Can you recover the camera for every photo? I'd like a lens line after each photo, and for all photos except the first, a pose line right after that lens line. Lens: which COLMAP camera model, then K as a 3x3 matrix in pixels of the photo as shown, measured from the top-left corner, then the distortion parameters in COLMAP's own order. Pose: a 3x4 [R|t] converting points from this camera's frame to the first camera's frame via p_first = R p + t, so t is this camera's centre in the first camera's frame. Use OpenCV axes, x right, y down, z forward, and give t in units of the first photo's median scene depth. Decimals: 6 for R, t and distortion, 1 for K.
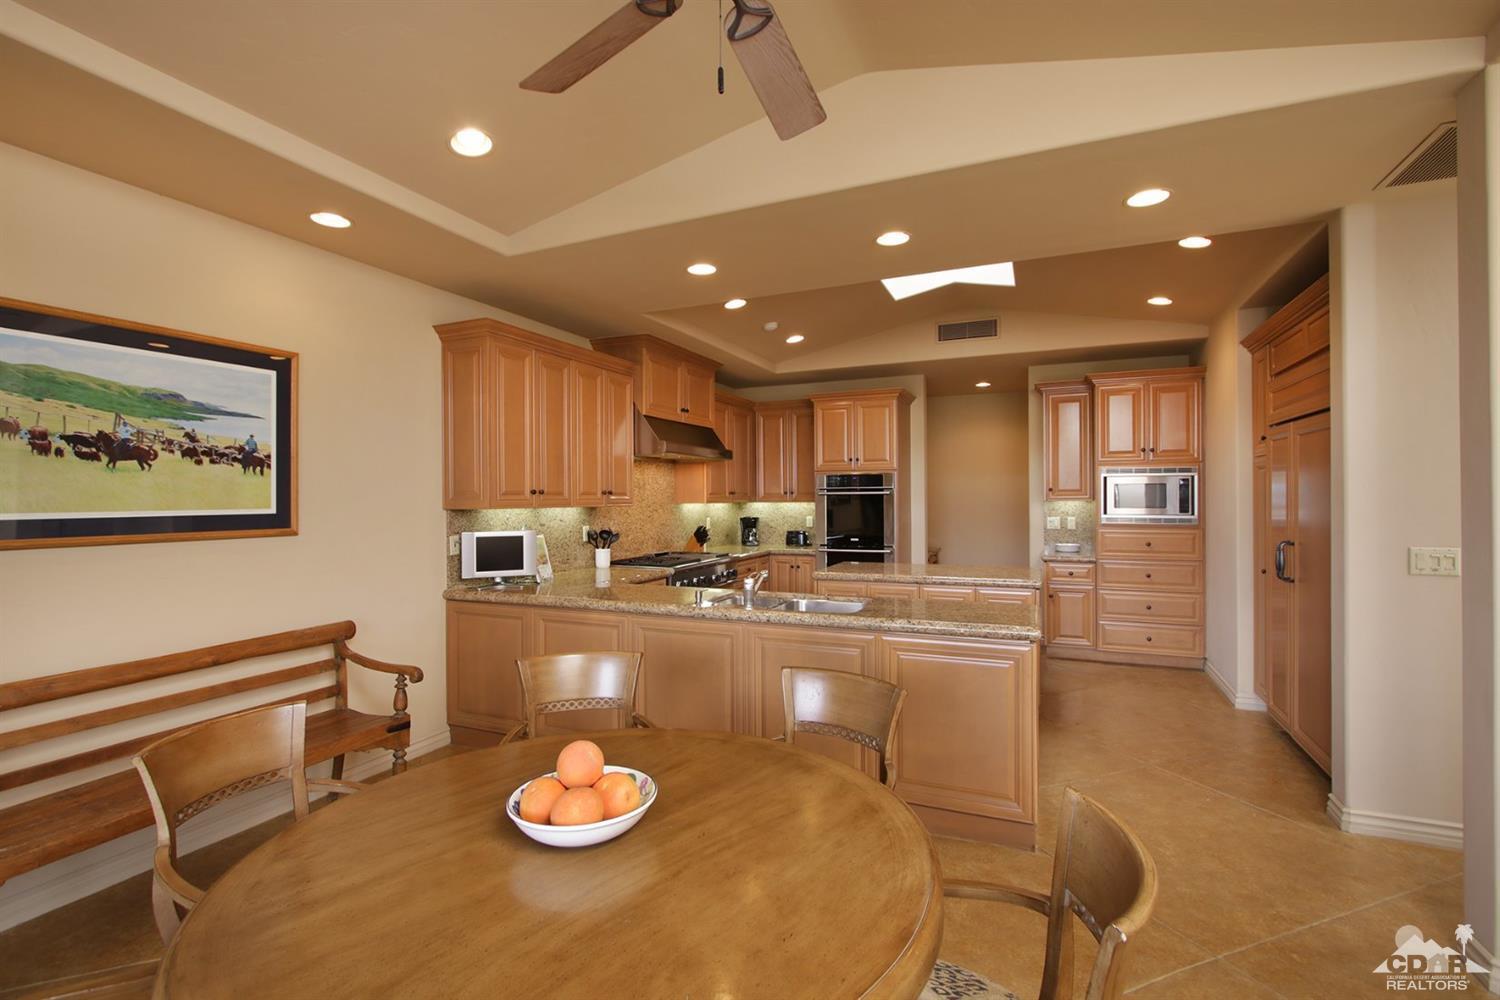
lens RADIAL K [[687.4, 0, 741.3], [0, 687.4, 496.3], [0, 0, 1]] dist [-0.010511, -0.000962]
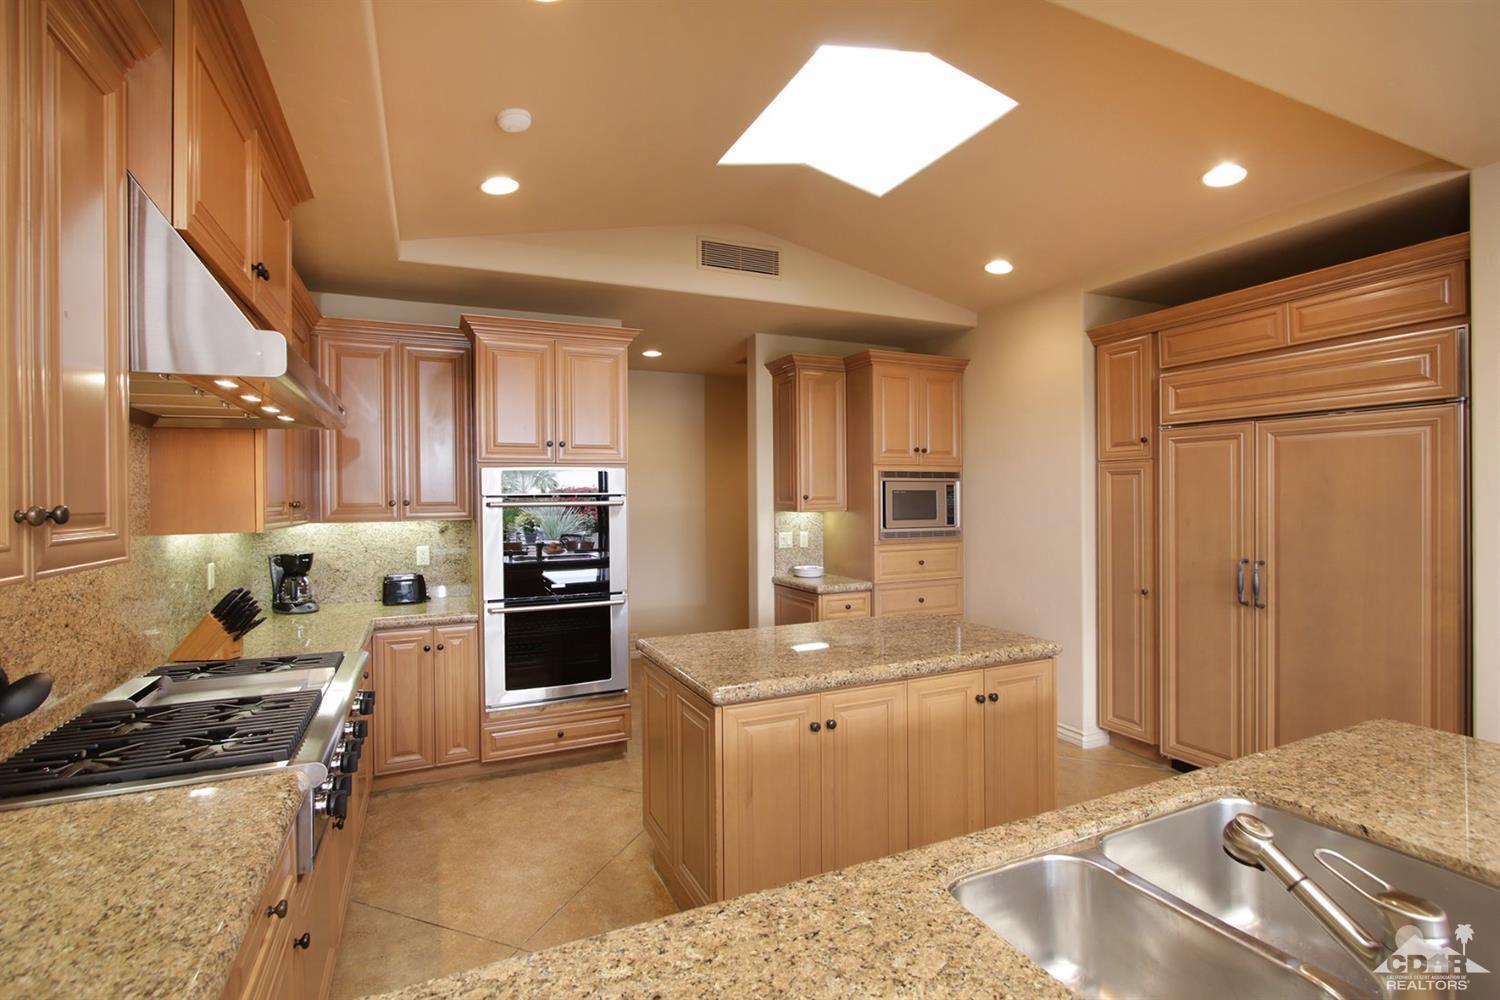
lens RADIAL K [[687.4, 0, 728.8], [0, 687.4, 501.8], [0, 0, 1]] dist [-0.010511, -0.000962]
pose [[0.677146, -0.006150, 0.735823, -0.171104], [0.004946, 0.999981, 0.003805, -0.008354], [-0.735832, 0.001063, 0.677163, 0.571112]]
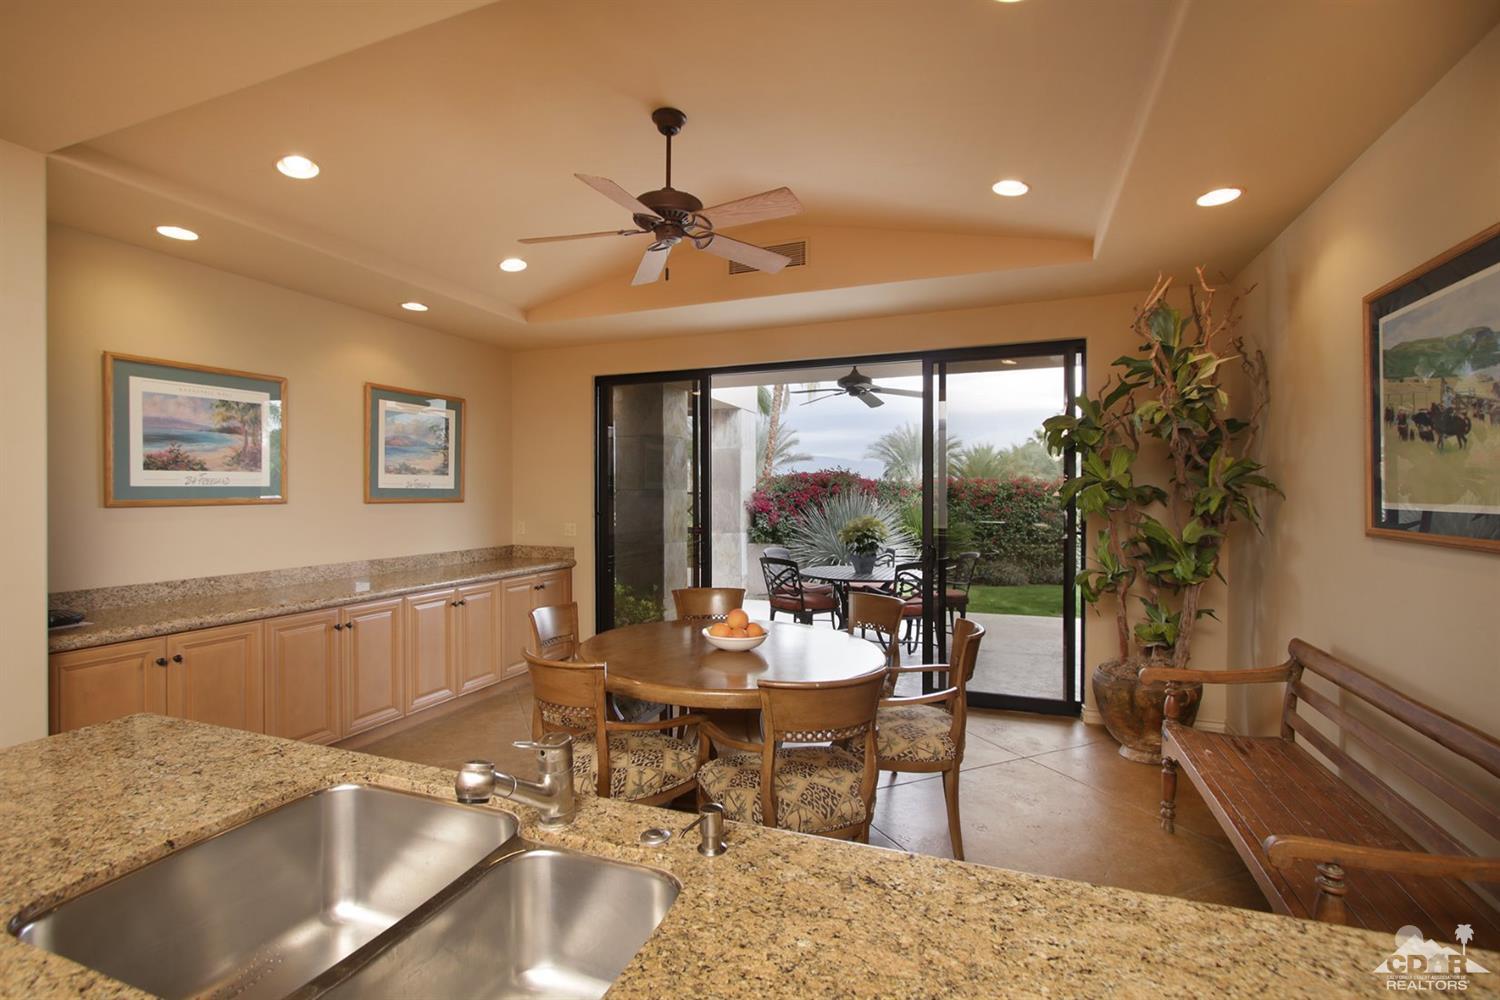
lens RADIAL K [[687.4, 0, 738.4], [0, 687.4, 496.2], [0, 0, 1]] dist [-0.010511, -0.000962]
pose [[-0.999090, 0.010500, -0.041340, -0.036938], [0.010367, 0.999940, 0.003421, 0.000873], [0.041373, 0.002989, -0.999139, 0.751929]]
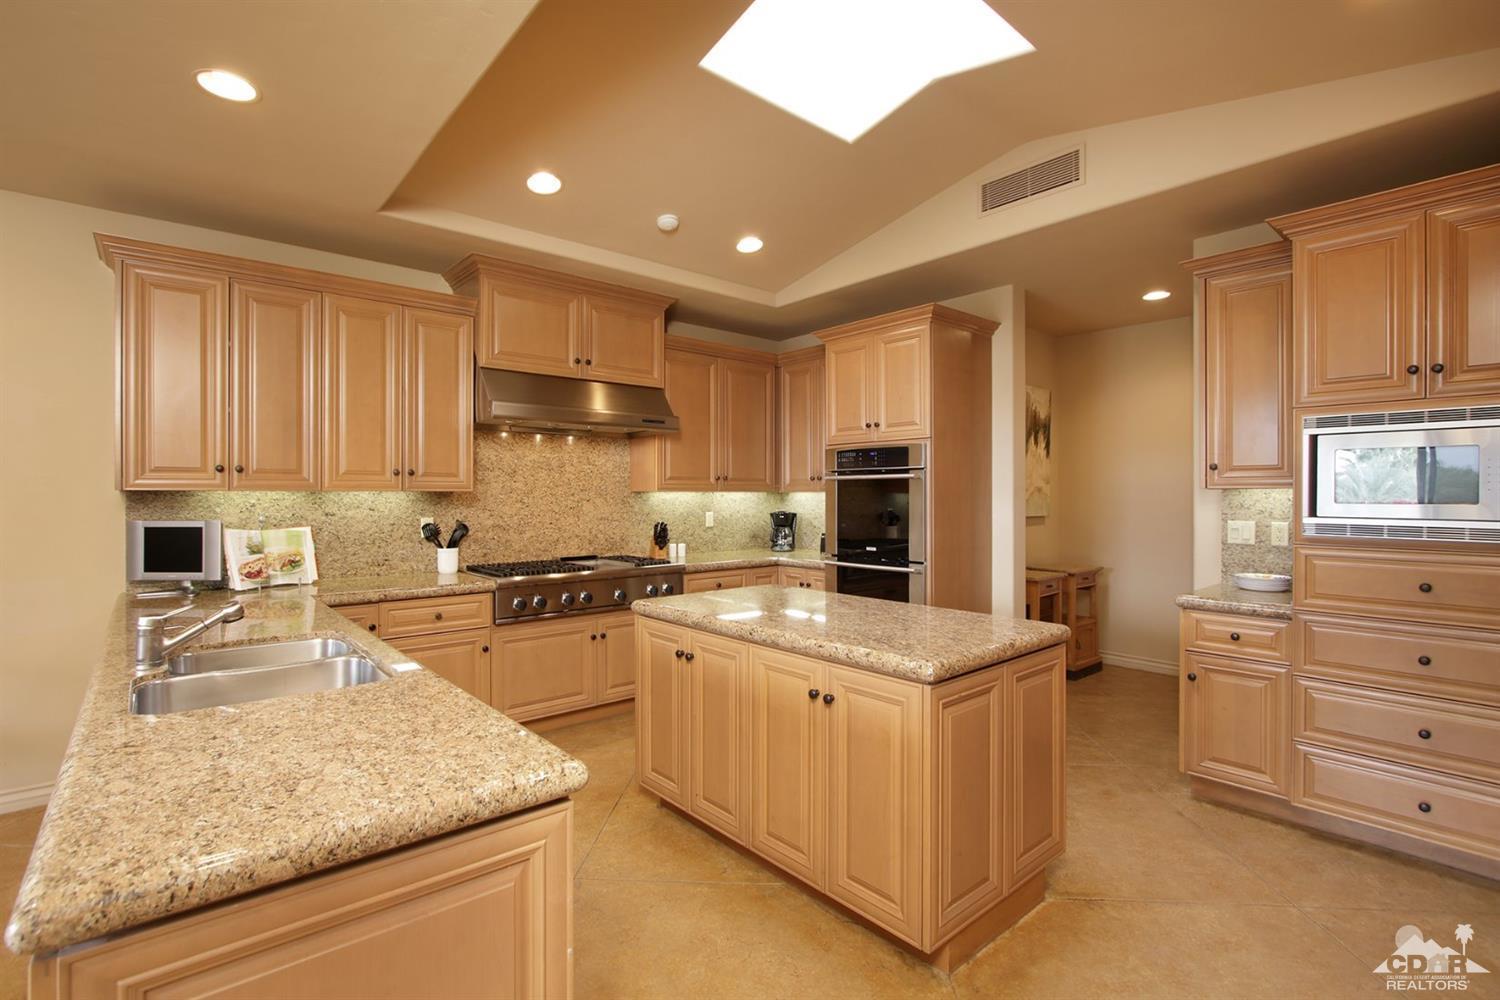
lens RADIAL K [[687.4, 0, 742.2], [0, 687.4, 500.7], [0, 0, 1]] dist [-0.010511, -0.000962]
pose [[0.902302, 0.009598, -0.430998, 0.368257], [-0.005017, 0.999918, 0.011765, 0.011650], [0.431076, -0.008453, 0.902276, 0.405646]]
